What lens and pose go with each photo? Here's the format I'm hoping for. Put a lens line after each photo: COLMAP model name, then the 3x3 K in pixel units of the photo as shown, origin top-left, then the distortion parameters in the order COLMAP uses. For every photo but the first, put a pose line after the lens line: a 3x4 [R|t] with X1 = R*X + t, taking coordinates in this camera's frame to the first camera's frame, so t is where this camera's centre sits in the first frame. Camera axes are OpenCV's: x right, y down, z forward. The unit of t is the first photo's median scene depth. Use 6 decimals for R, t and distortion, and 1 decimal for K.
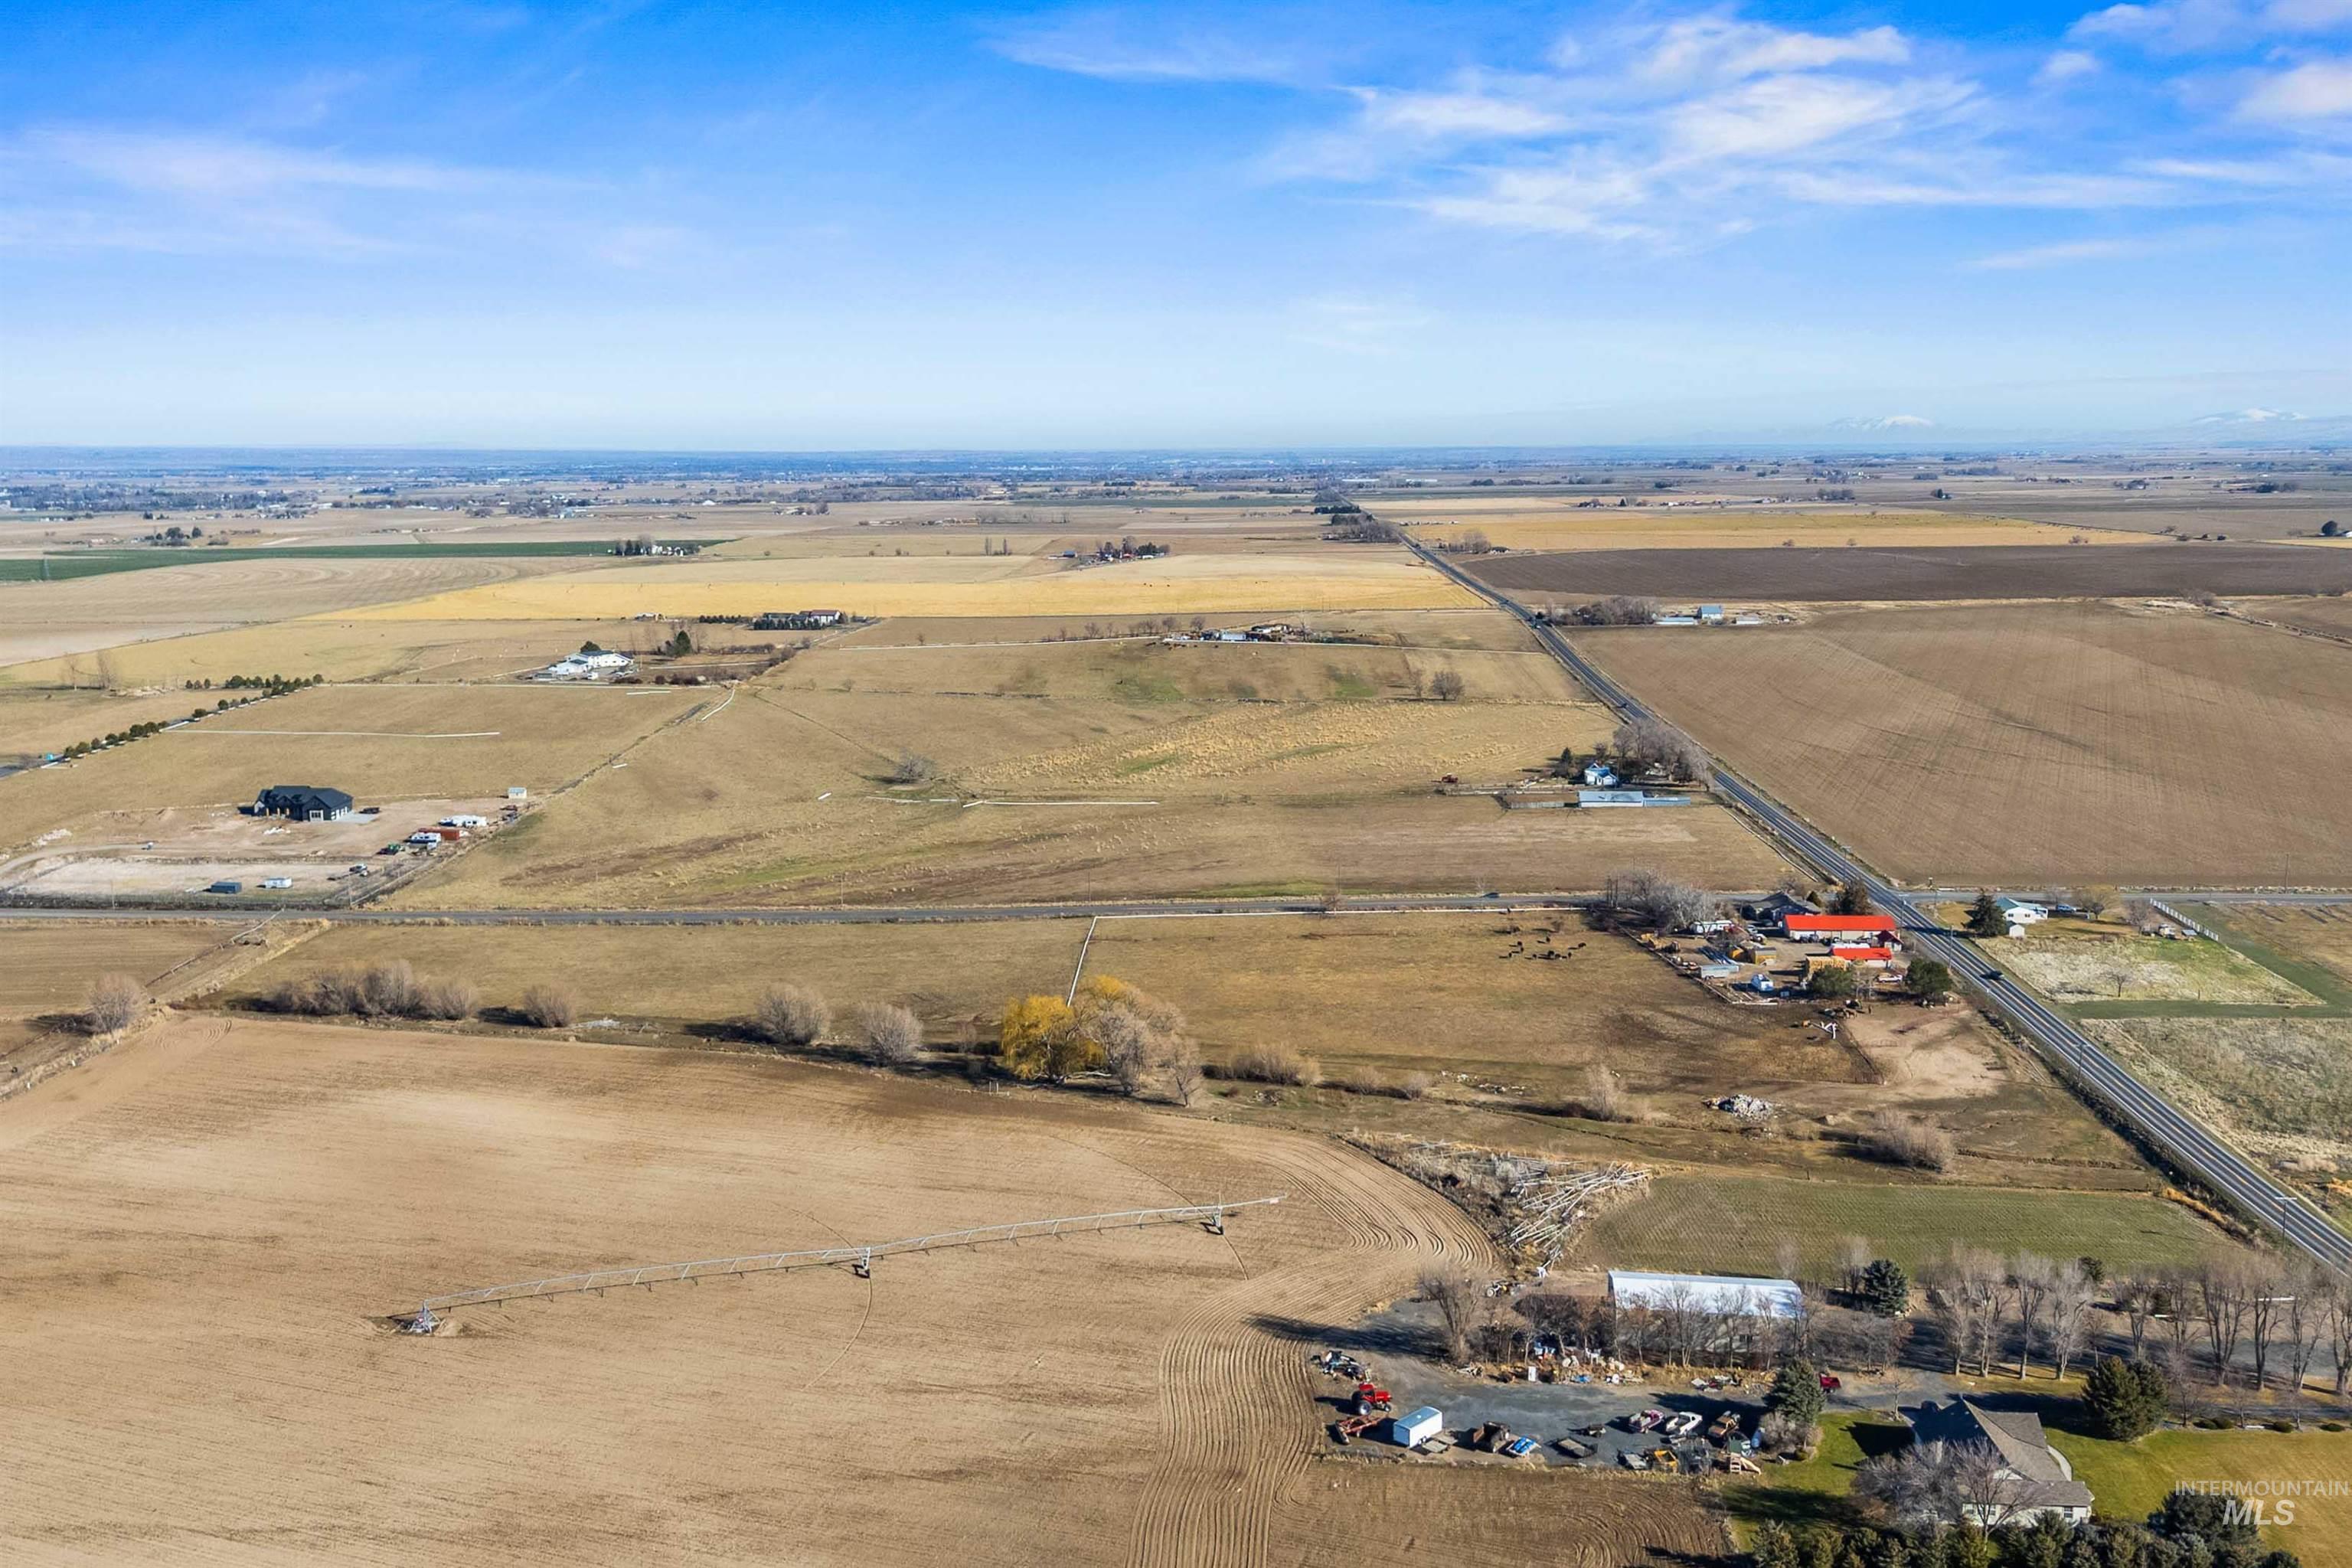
lens RADIAL K [[2052.9, 0, 1176.0], [0, 2052.9, 784.0], [0, 0, 1]] dist [0.066777, 0.000007]
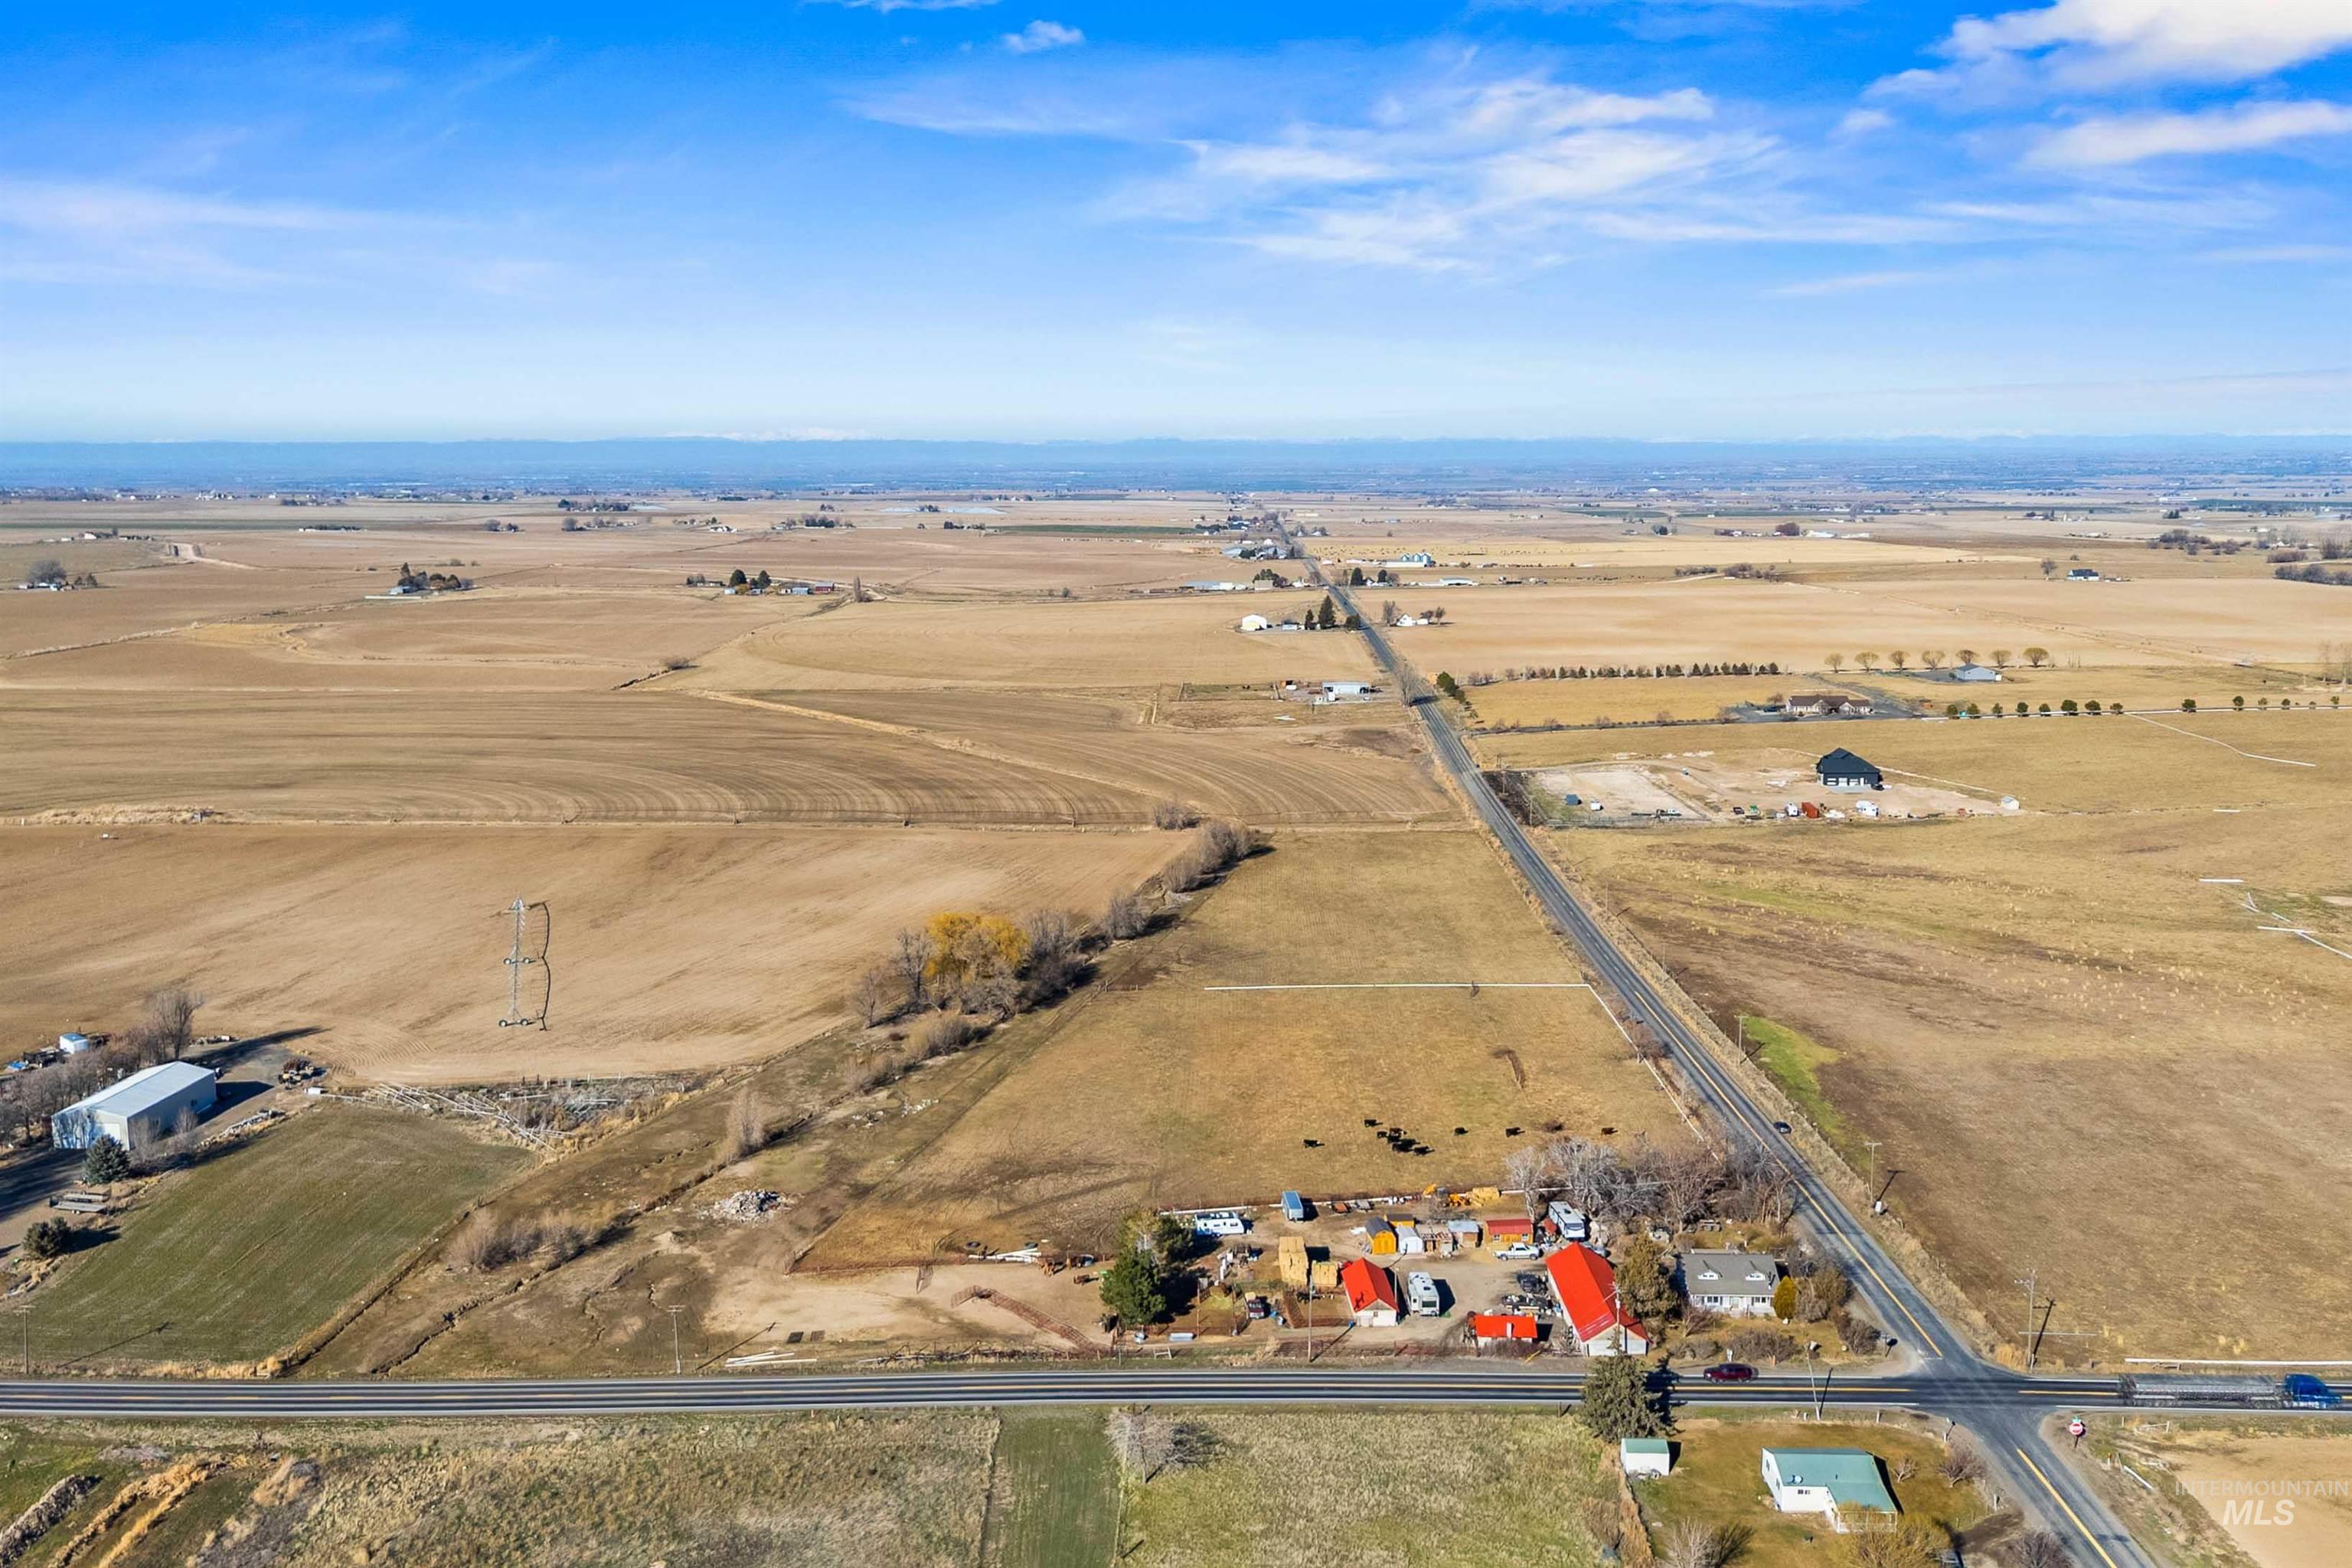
lens RADIAL K [[2052.9, 0, 1176.0], [0, 2052.9, 784.0], [0, 0, 1]] dist [0.066777, 0.000007]
pose [[-0.014985, 0.148030, -0.988869, 0.794146], [-0.151980, 0.977152, 0.148579, -0.115265], [0.988270, 0.152515, 0.007855, 0.855312]]
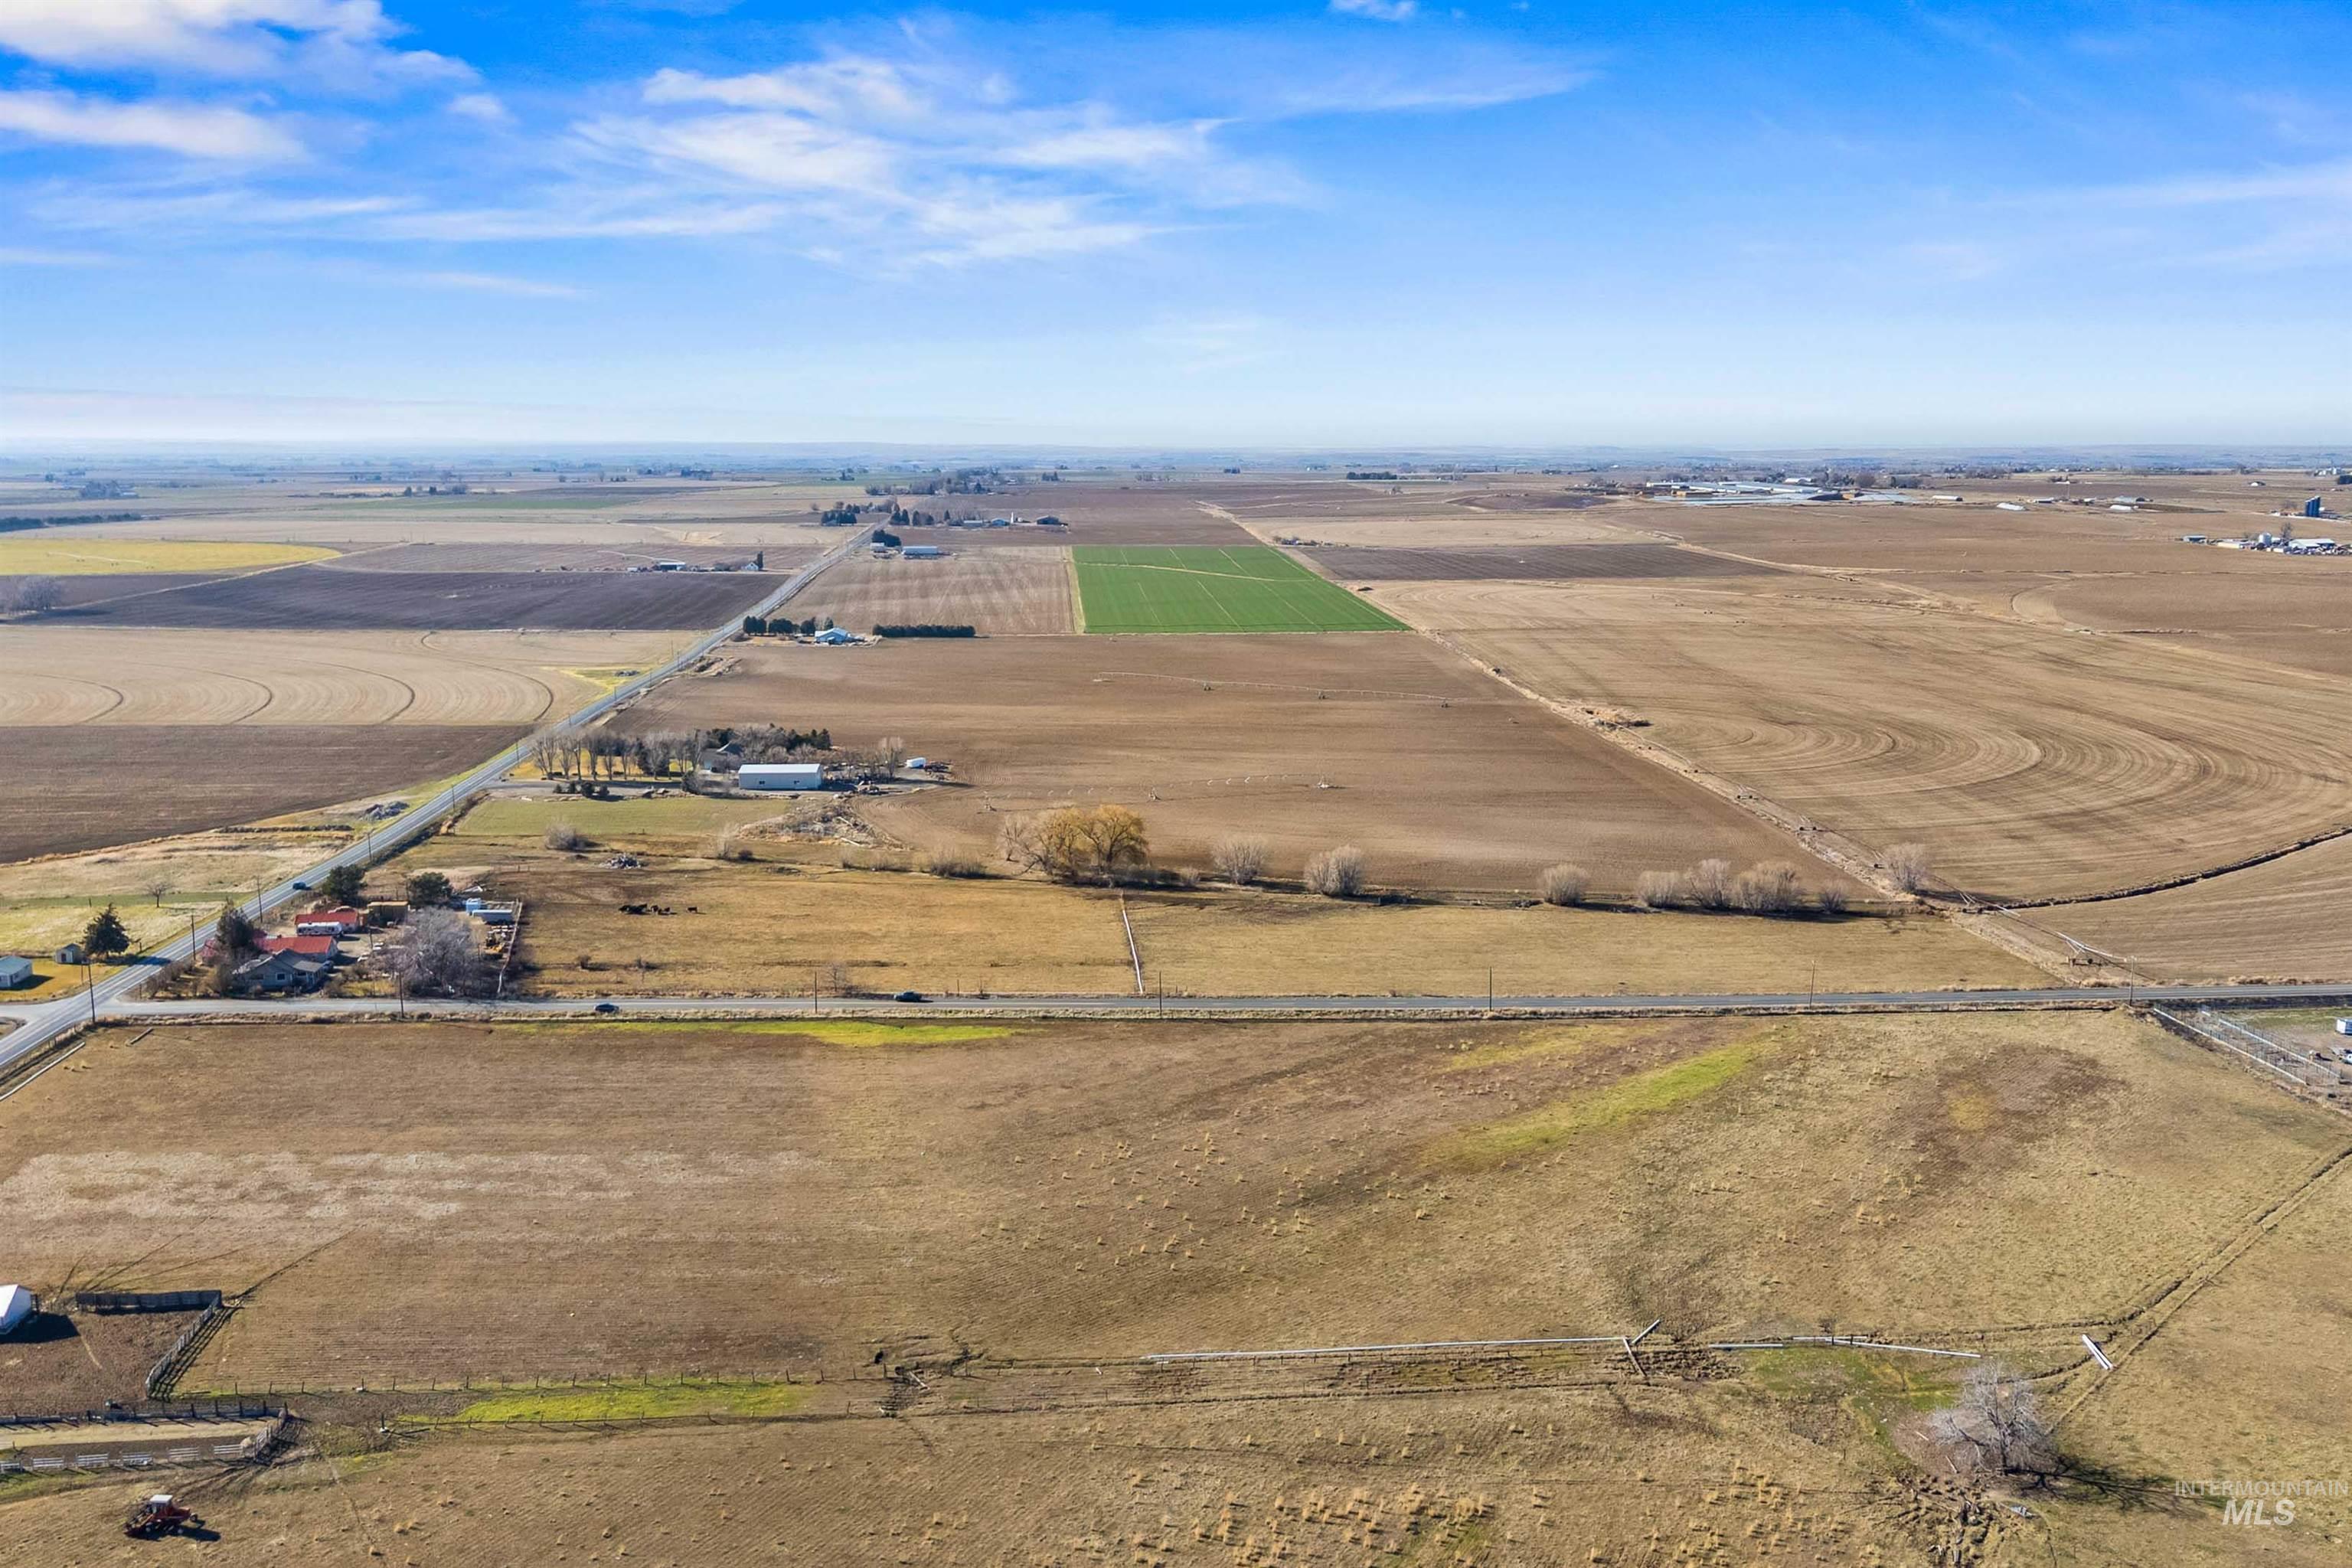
lens RADIAL K [[2052.9, 0, 1176.0], [0, 2052.9, 784.0], [0, 0, 1]] dist [0.066777, 0.000007]
pose [[-0.994249, 0.019481, -0.105305, 0.030777], [-0.015853, 0.945707, 0.324632, -0.279654], [0.105912, 0.324435, -0.939960, 1.793584]]
